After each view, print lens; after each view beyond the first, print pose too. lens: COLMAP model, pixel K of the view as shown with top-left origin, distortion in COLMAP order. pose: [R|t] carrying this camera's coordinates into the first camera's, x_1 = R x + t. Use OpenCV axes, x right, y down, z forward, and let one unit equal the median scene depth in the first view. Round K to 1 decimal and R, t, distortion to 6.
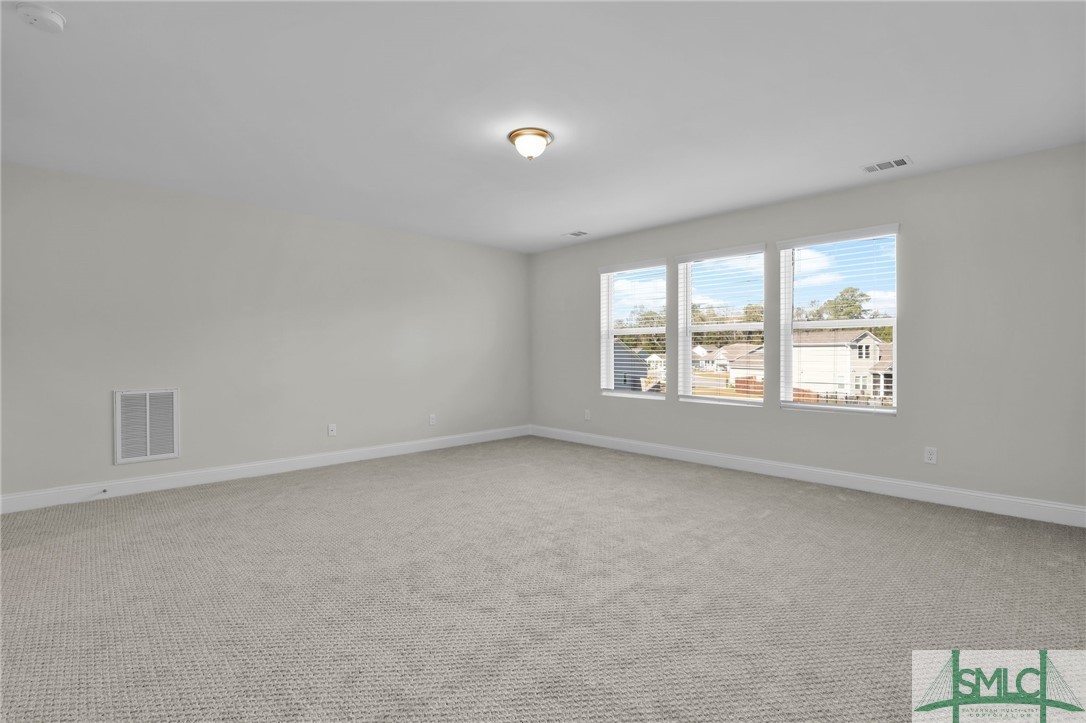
lens RADIAL K [[492.8, 0, 542.2], [0, 492.8, 356.1], [0, 0, 1]] dist [-0.025459, -0.000224]
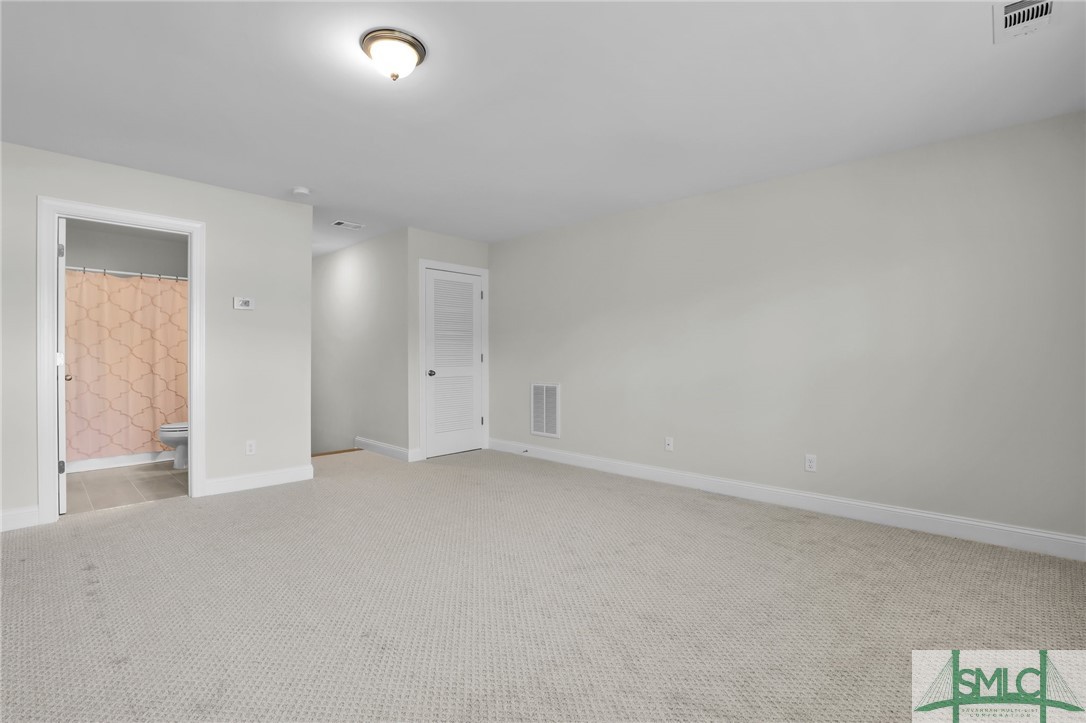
lens RADIAL K [[492.8, 0, 545.8], [0, 492.8, 359.8], [0, 0, 1]] dist [-0.025459, -0.000224]
pose [[0.062379, 0.004260, -0.998043, 0.539894], [-0.010129, 0.999942, 0.003635, -0.000918], [0.998001, 0.009882, 0.062418, 0.900305]]
